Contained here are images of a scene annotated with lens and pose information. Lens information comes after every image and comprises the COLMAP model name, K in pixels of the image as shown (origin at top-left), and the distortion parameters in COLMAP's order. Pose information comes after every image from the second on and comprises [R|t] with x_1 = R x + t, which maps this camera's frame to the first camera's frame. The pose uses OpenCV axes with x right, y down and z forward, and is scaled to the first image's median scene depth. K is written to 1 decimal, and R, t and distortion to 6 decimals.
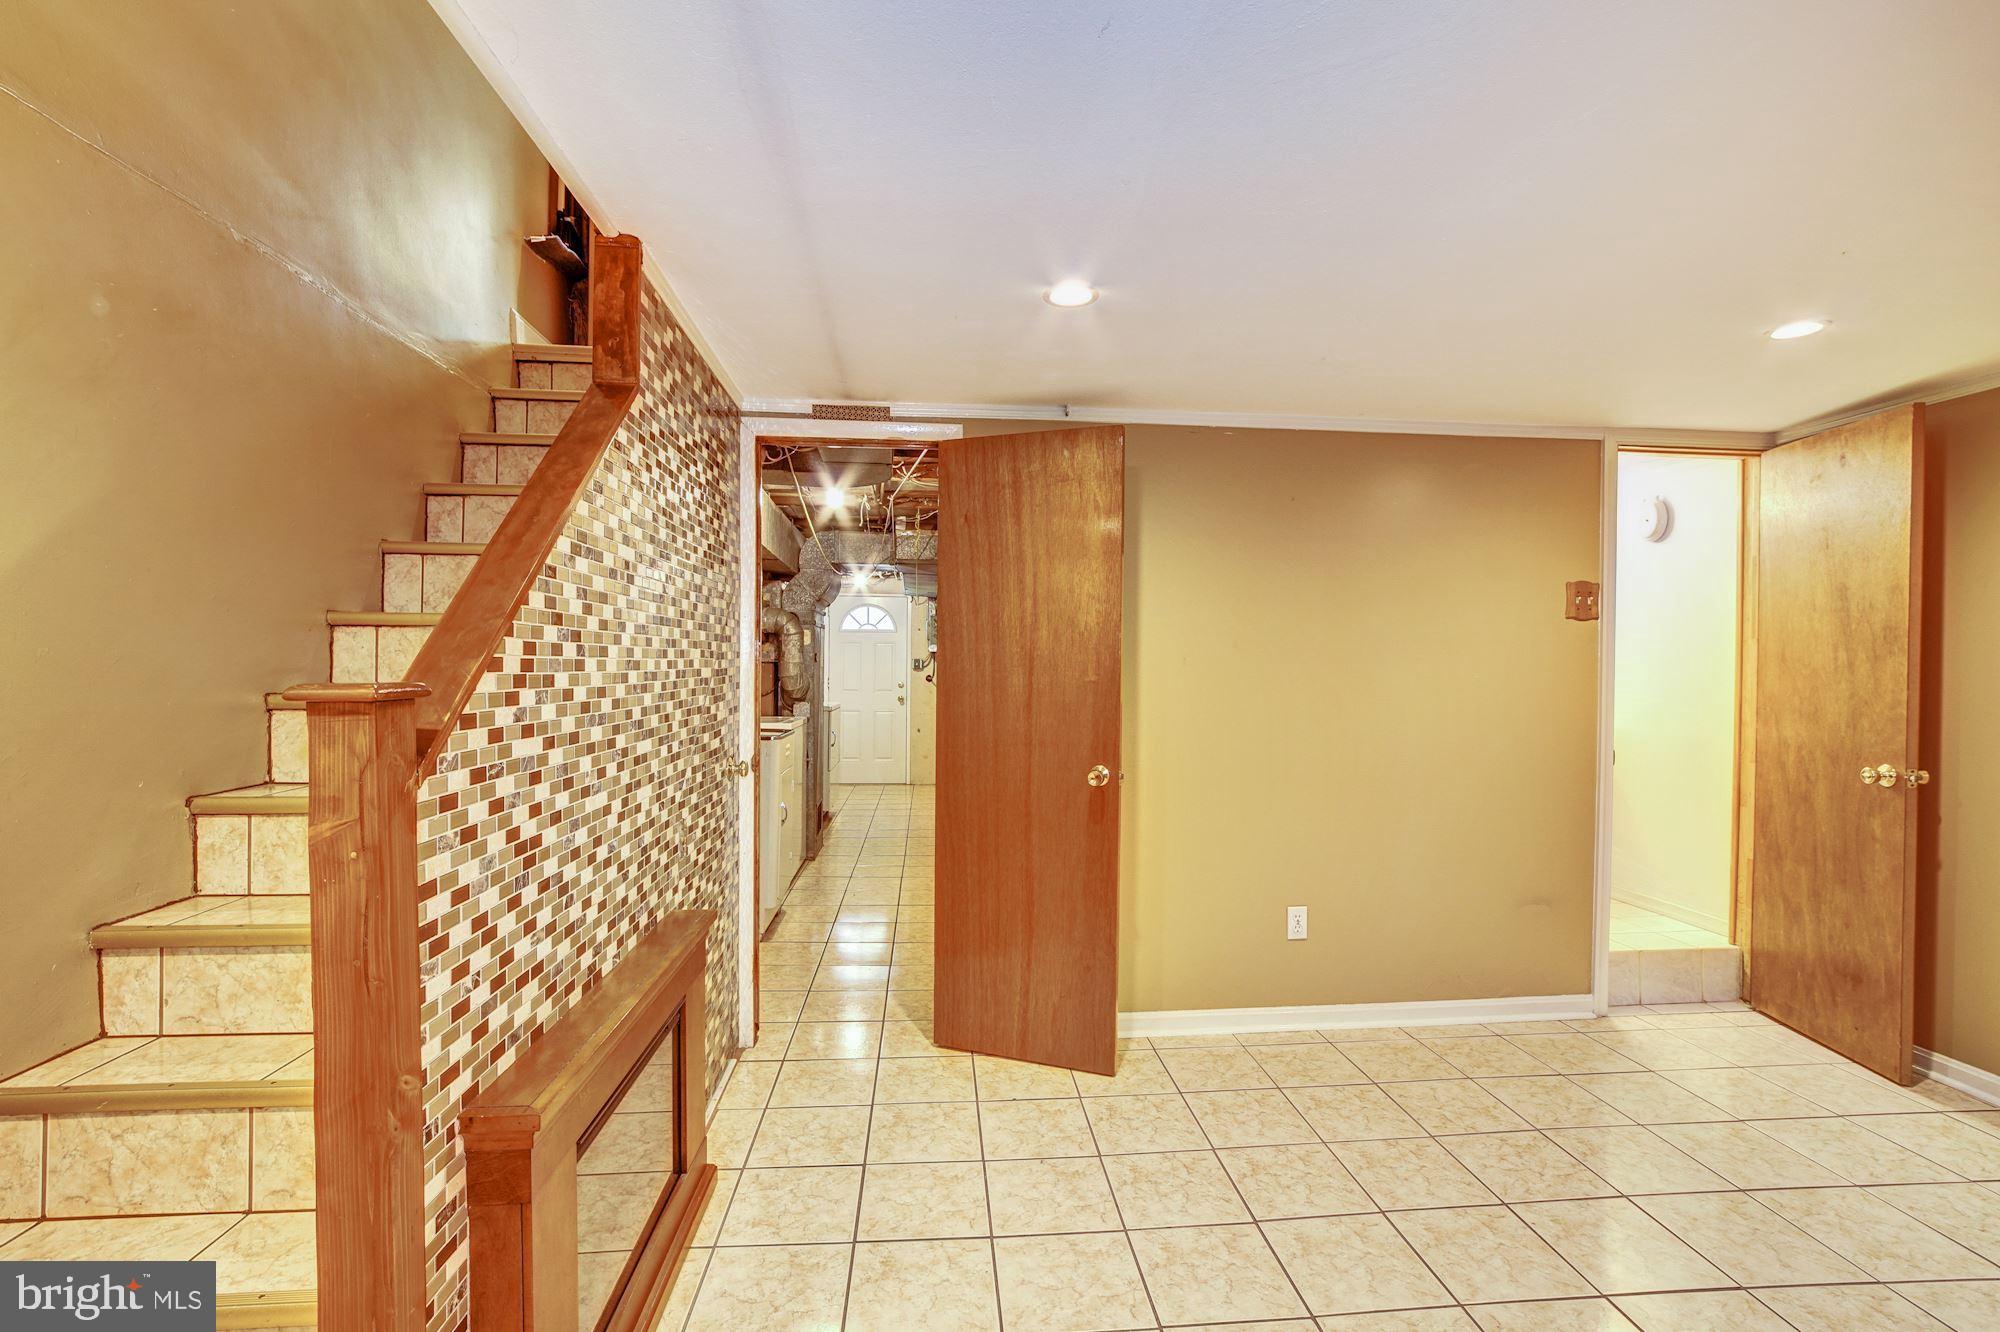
lens RADIAL K [[893.5, 0, 996.5], [0, 893.5, 665.5], [0, 0, 1]] dist [-0.014089, 0.002007]
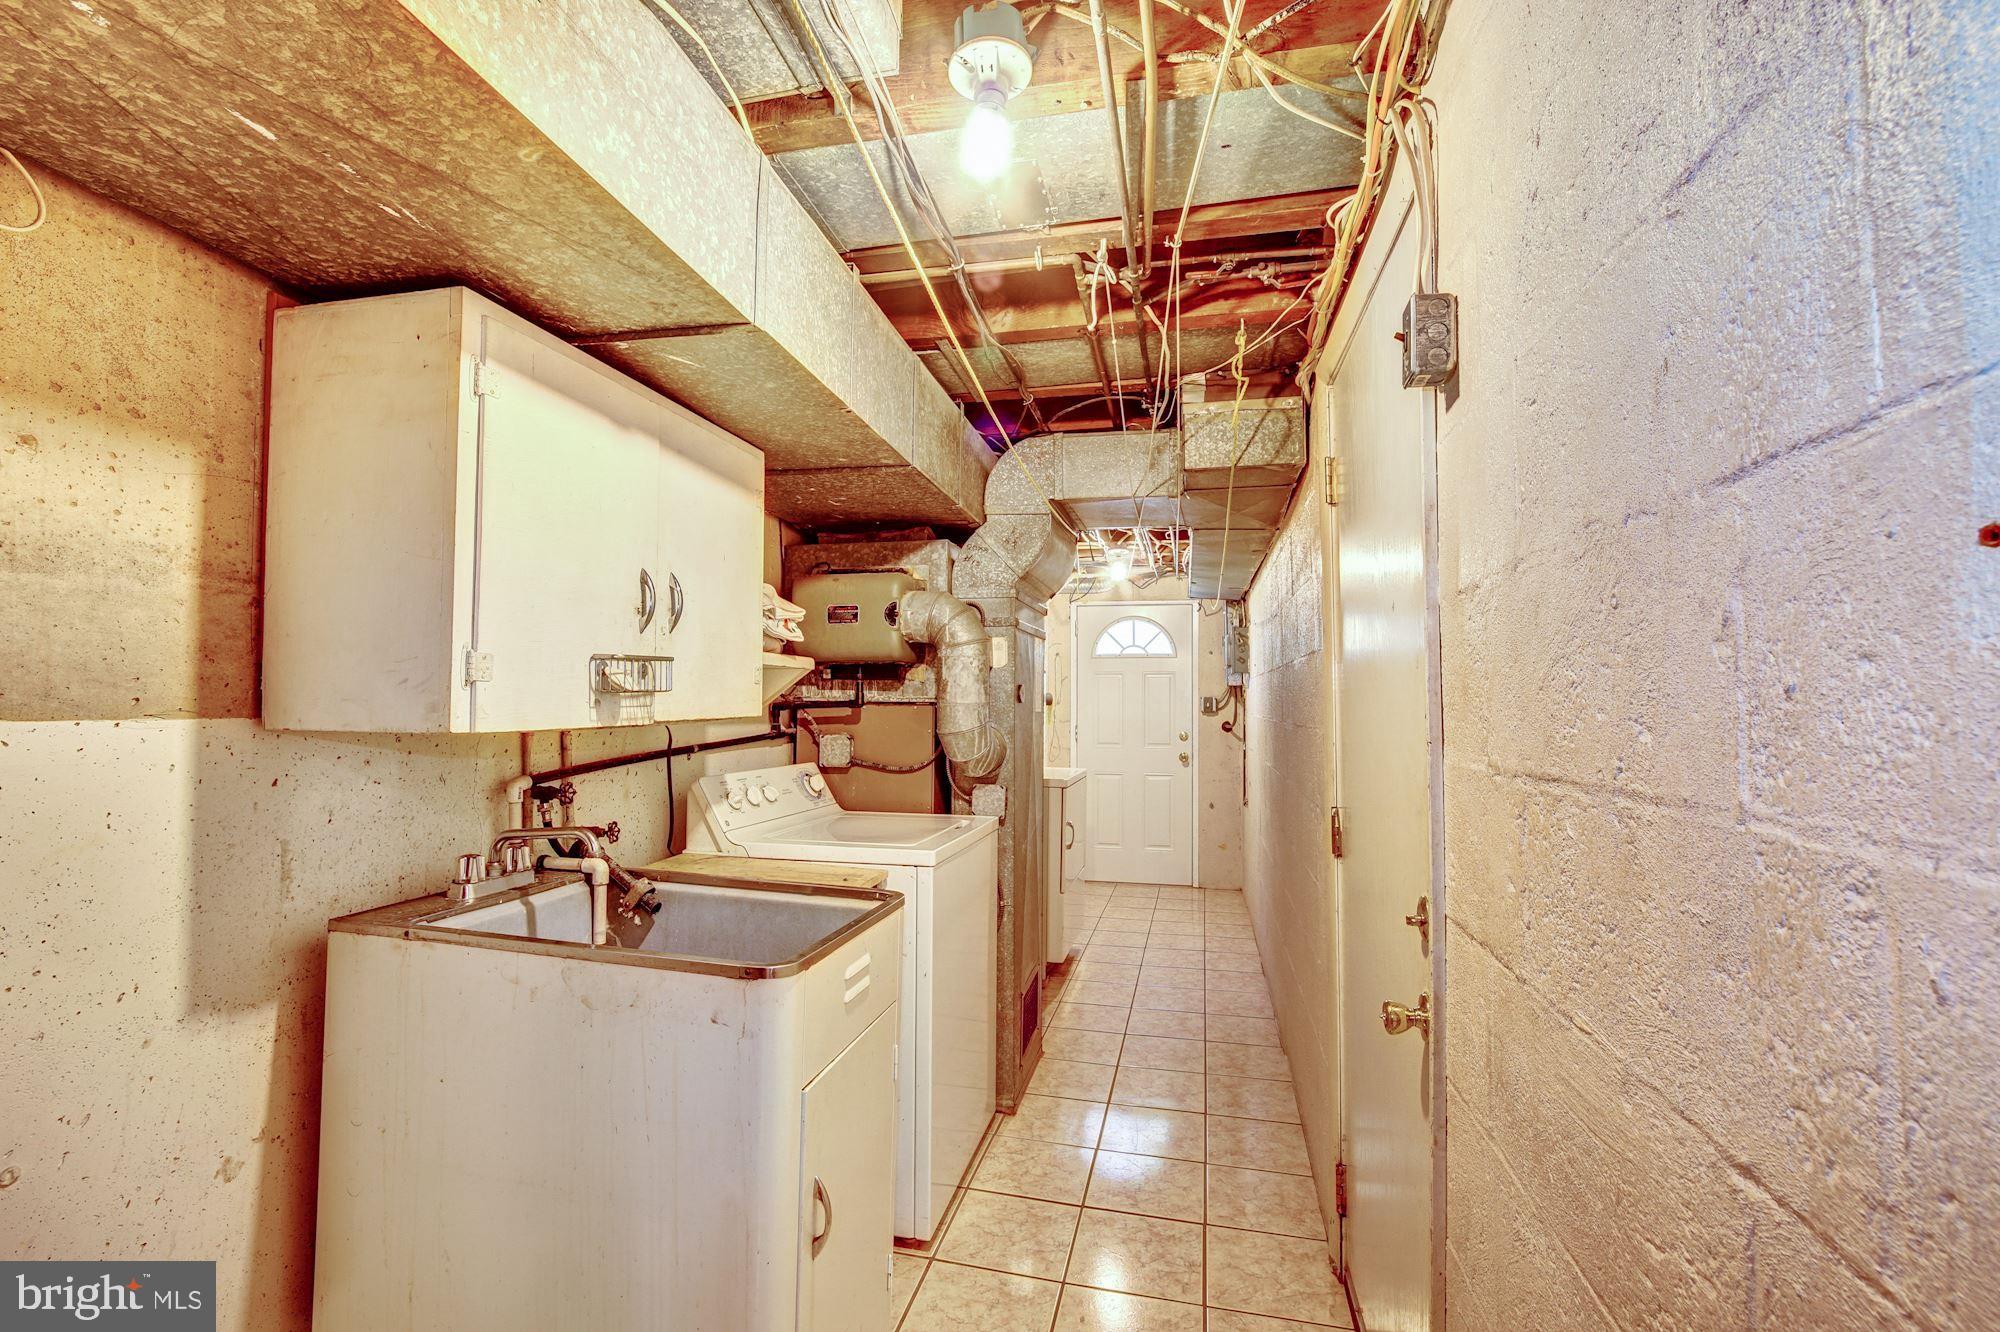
lens RADIAL K [[893.5, 0, 988.1], [0, 893.5, 666.4], [0, 0, 1]] dist [-0.014089, 0.002007]
pose [[0.951894, -0.012643, -0.306168, -0.068072], [-0.000550, 0.999076, -0.042968, -0.002545], [0.306428, 0.041070, 0.951007, 0.530159]]
